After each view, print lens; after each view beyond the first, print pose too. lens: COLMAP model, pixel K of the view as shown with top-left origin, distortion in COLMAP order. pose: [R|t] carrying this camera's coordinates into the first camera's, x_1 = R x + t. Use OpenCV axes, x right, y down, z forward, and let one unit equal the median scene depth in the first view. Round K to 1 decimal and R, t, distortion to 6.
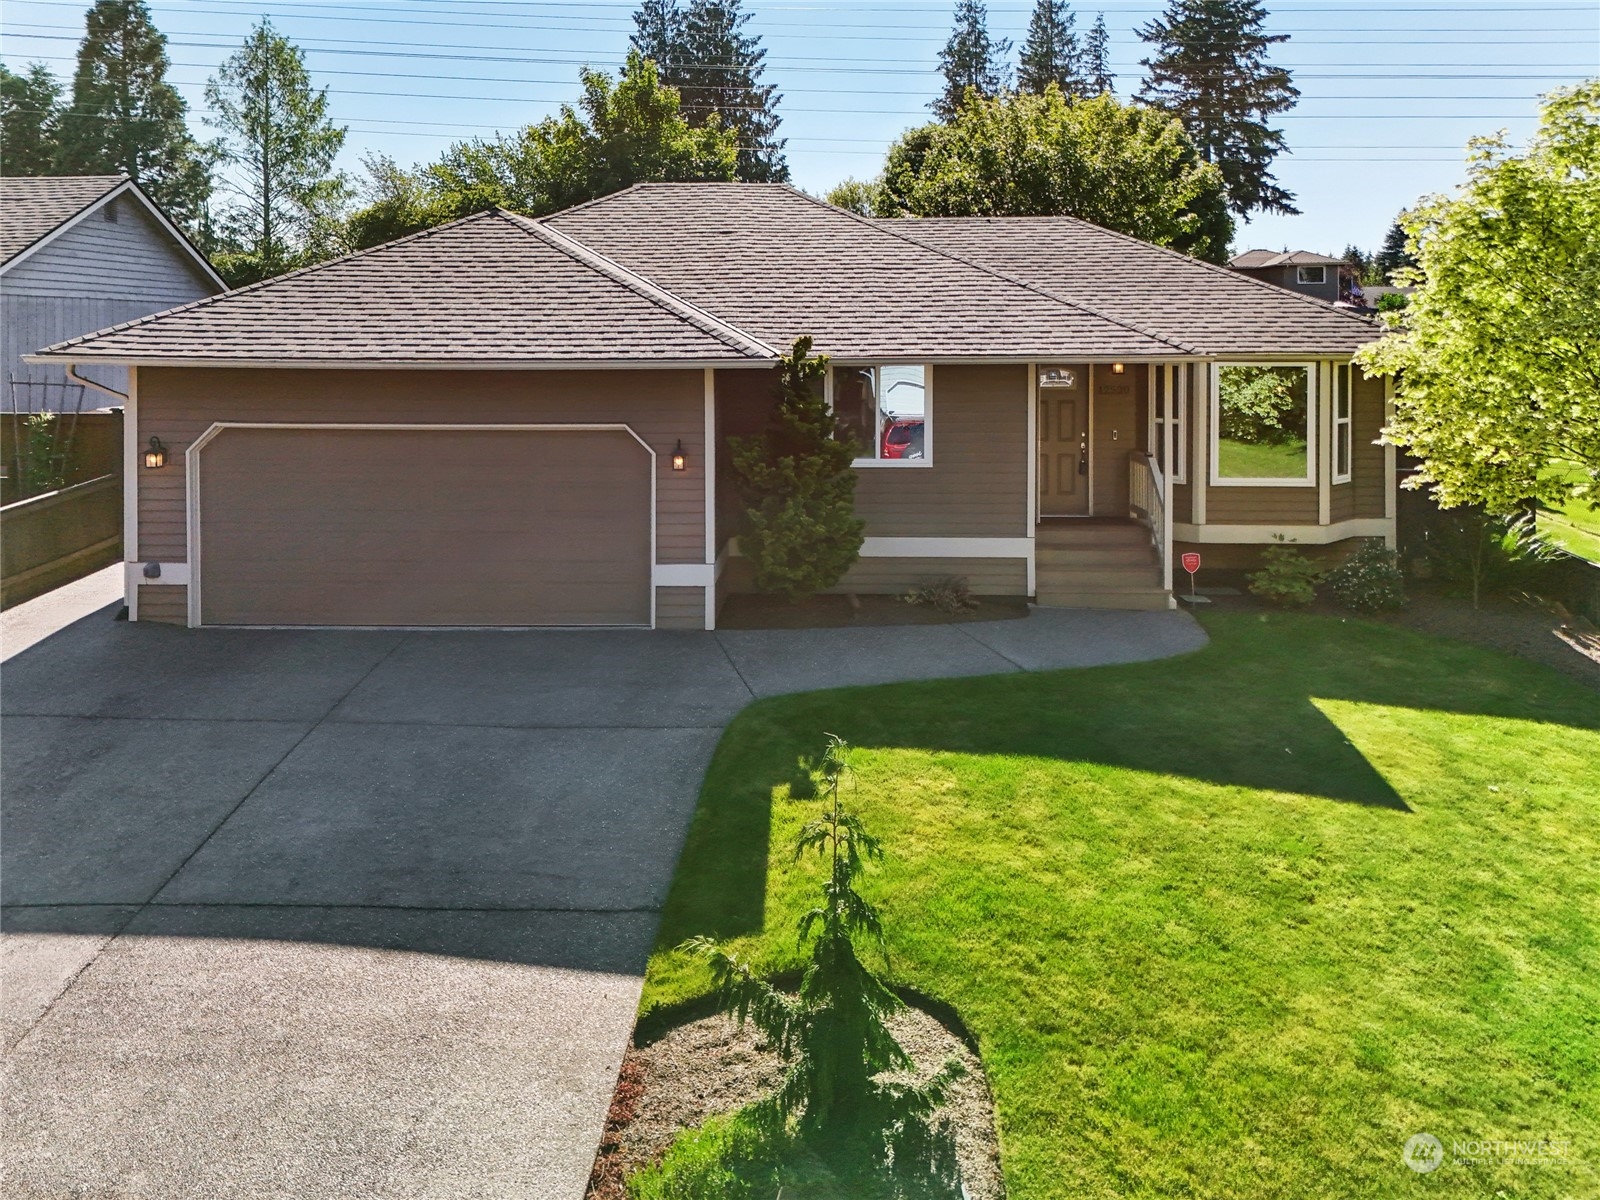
lens RADIAL K [[1240.0, 0, 764.2], [0, 1240.0, 383.6], [0, 0, 1]] dist [0.079970, -0.145151]
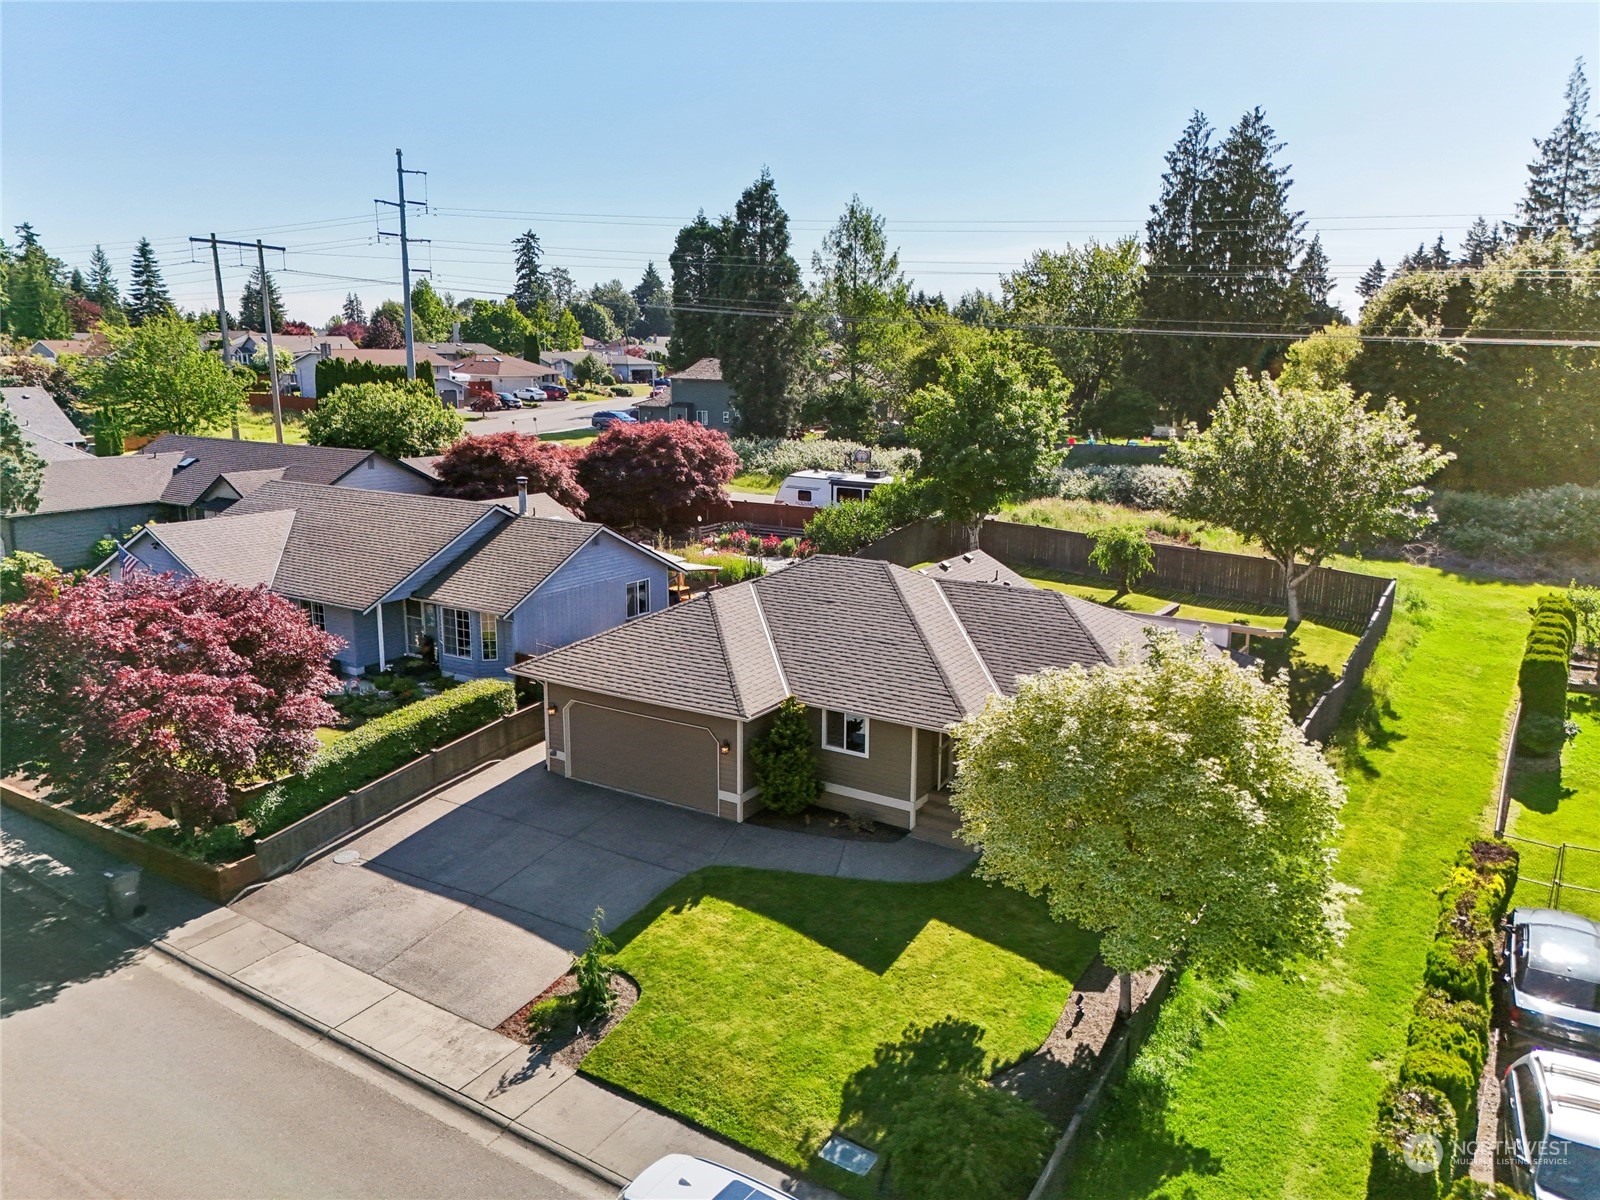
lens RADIAL K [[1170.1, 0, 800.0], [0, 1170.1, 600.0], [0, 0, 1]] dist [0.084401, -0.001877]
pose [[0.866758, 0.114007, -0.485523, 0.386299], [-0.024905, 0.982201, 0.186173, -0.222674], [0.498106, -0.149275, 0.854170, -0.263093]]
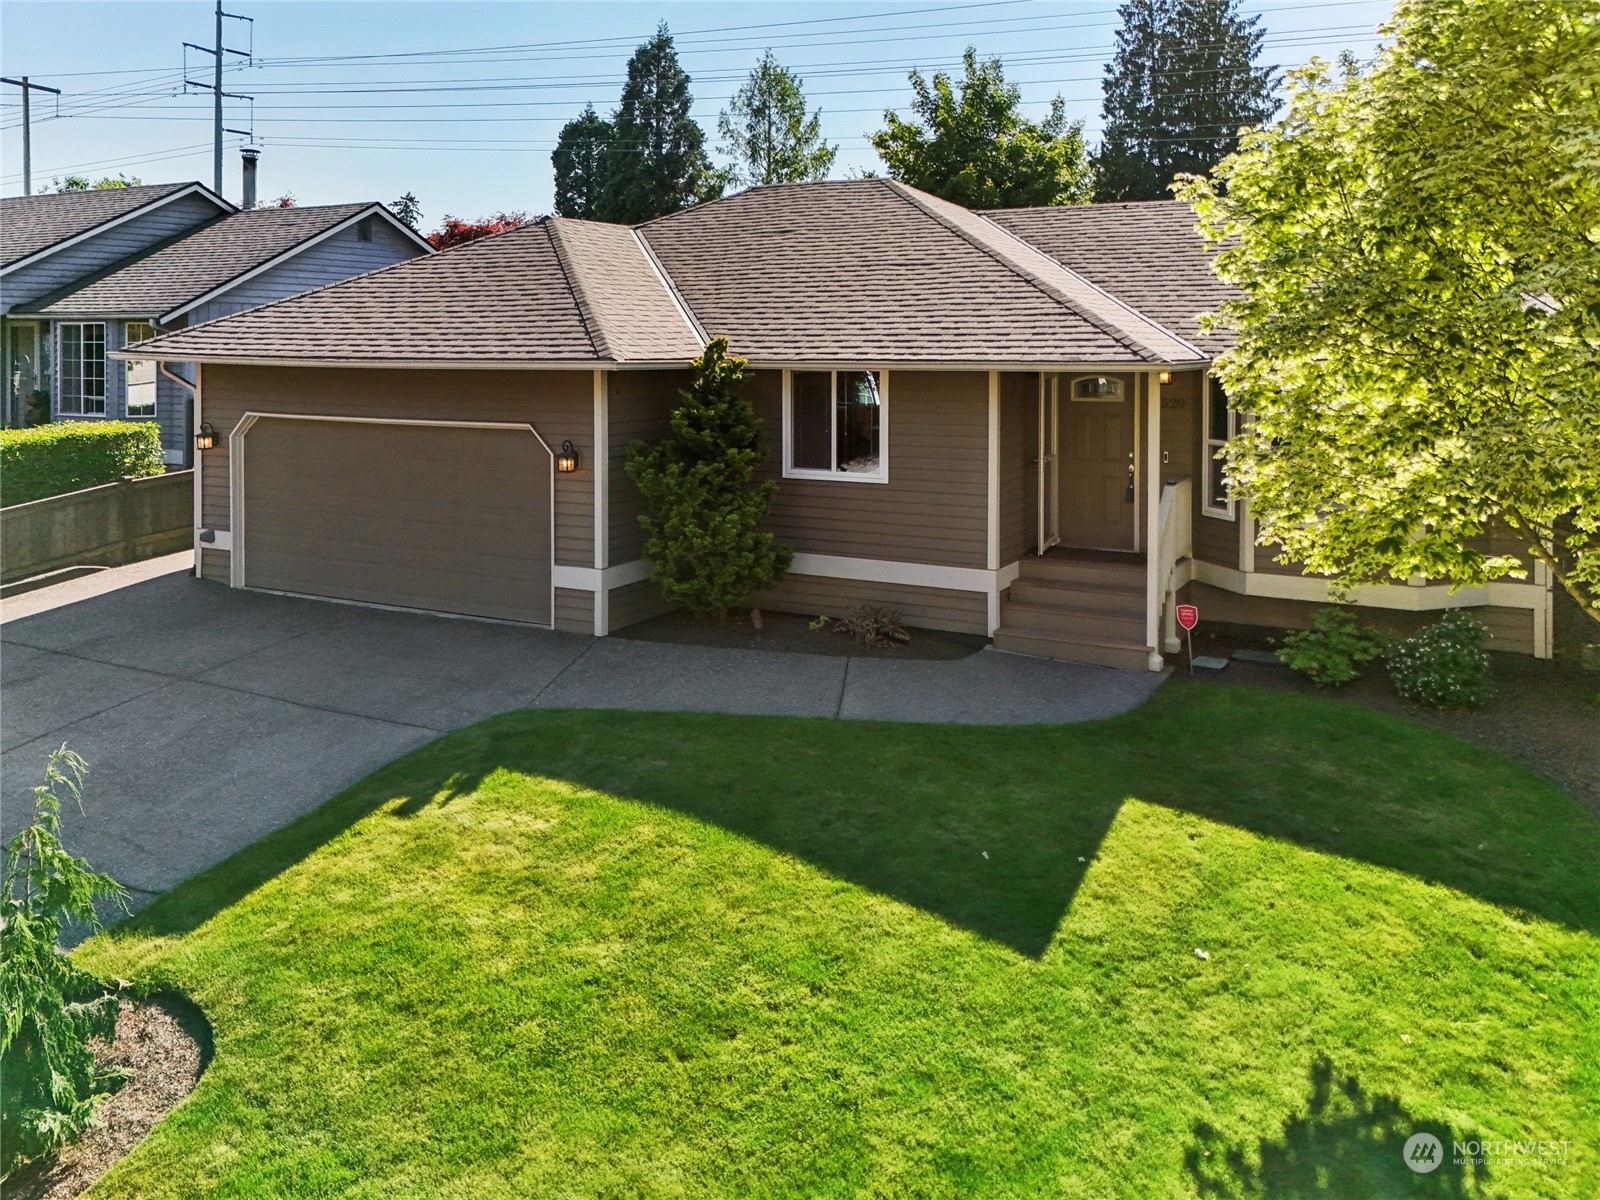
lens RADIAL K [[1225.4, 0, 802.4], [0, 1225.4, 378.3], [0, 0, 1]] dist [0.045187, -0.014467]
pose [[0.905370, 0.015197, -0.424352, 0.189849], [-0.018171, 0.999831, -0.002962, -0.002271], [0.424235, 0.010392, 0.905493, 0.067926]]
